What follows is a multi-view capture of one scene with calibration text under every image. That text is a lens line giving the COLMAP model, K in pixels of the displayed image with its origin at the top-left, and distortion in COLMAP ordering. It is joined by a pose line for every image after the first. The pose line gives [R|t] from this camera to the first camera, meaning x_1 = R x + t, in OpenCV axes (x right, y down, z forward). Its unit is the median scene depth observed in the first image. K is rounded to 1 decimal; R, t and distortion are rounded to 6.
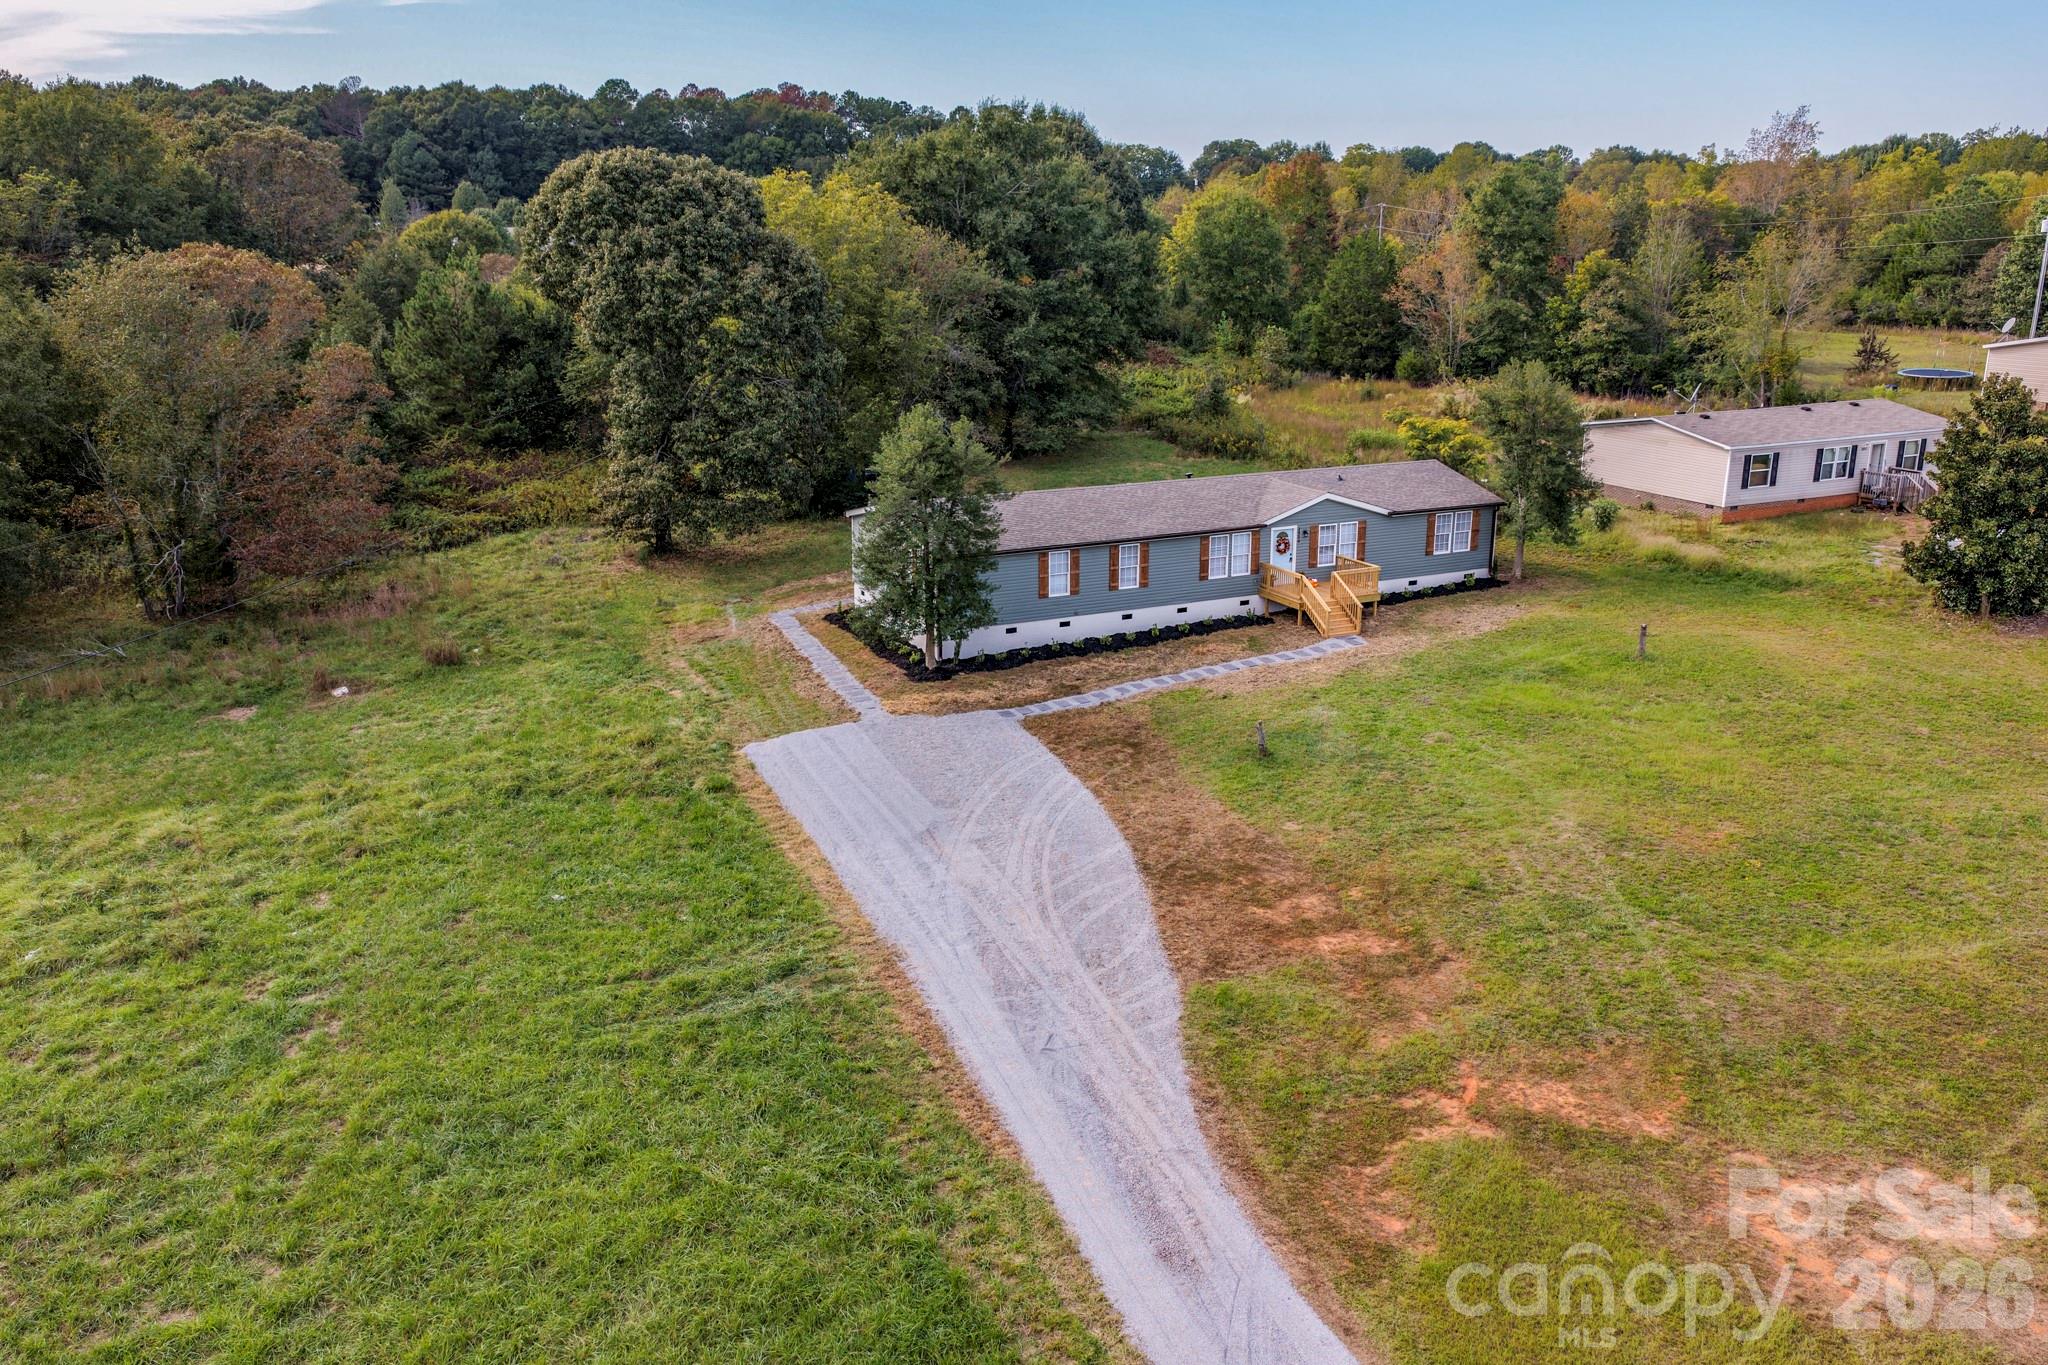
lens RADIAL K [[1697.6, 0, 1032.7], [0, 1697.6, 683.2], [0, 0, 1]] dist [-0.012750, 0.100533]
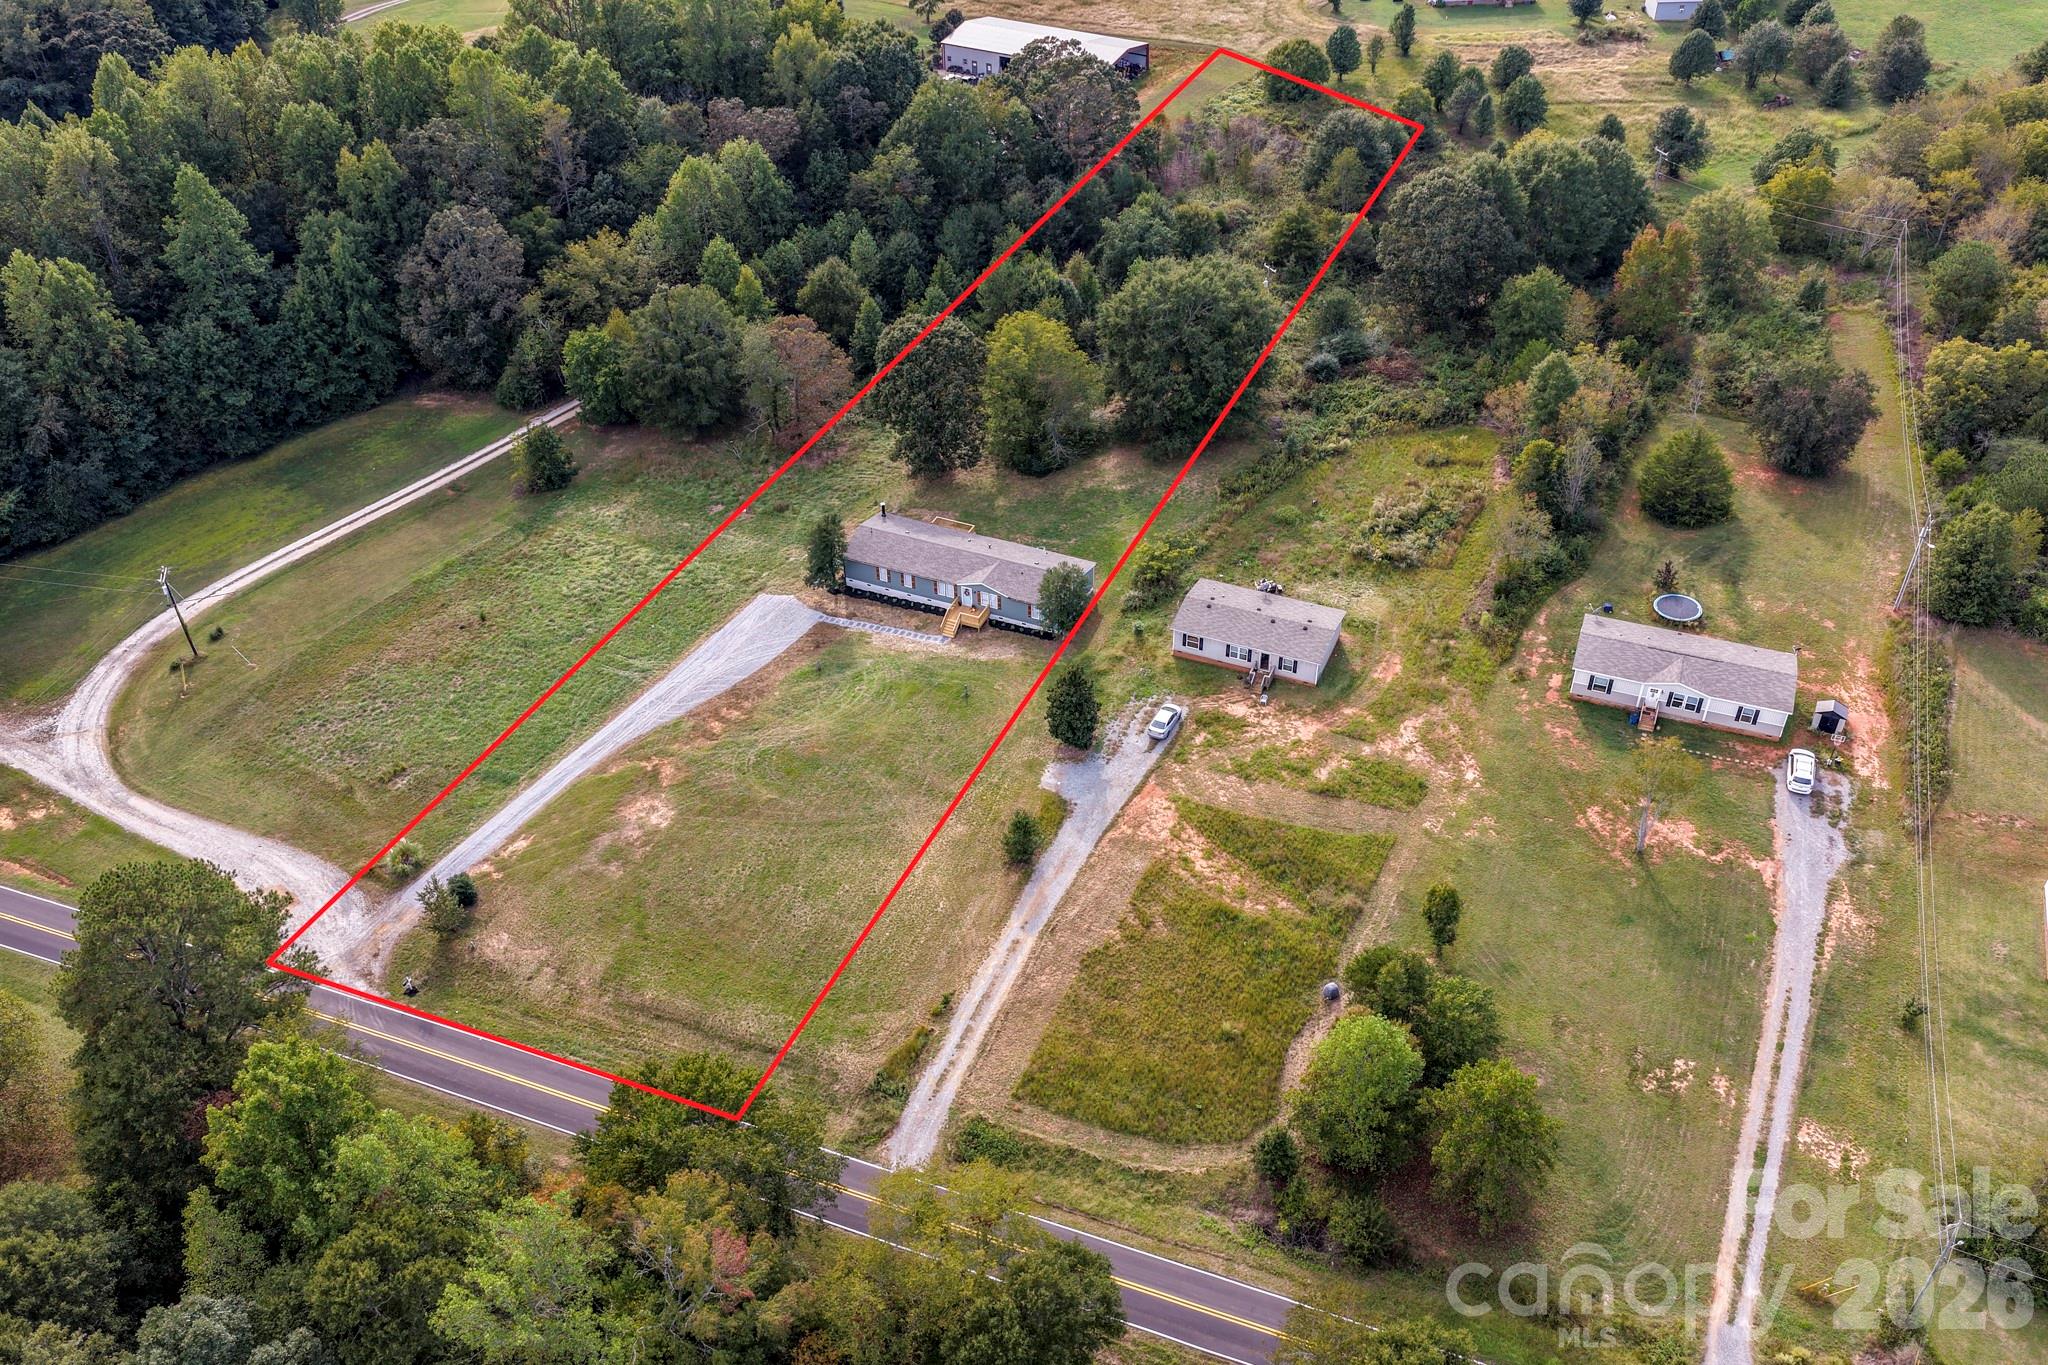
lens RADIAL K [[1697.6, 0, 1032.7], [0, 1697.6, 683.2], [0, 0, 1]] dist [-0.012750, 0.100533]
pose [[0.650155, 0.462110, -0.603119, 1.927489], [-0.198385, 0.869495, 0.452351, -1.209804], [0.733445, -0.174449, 0.656982, -0.708669]]
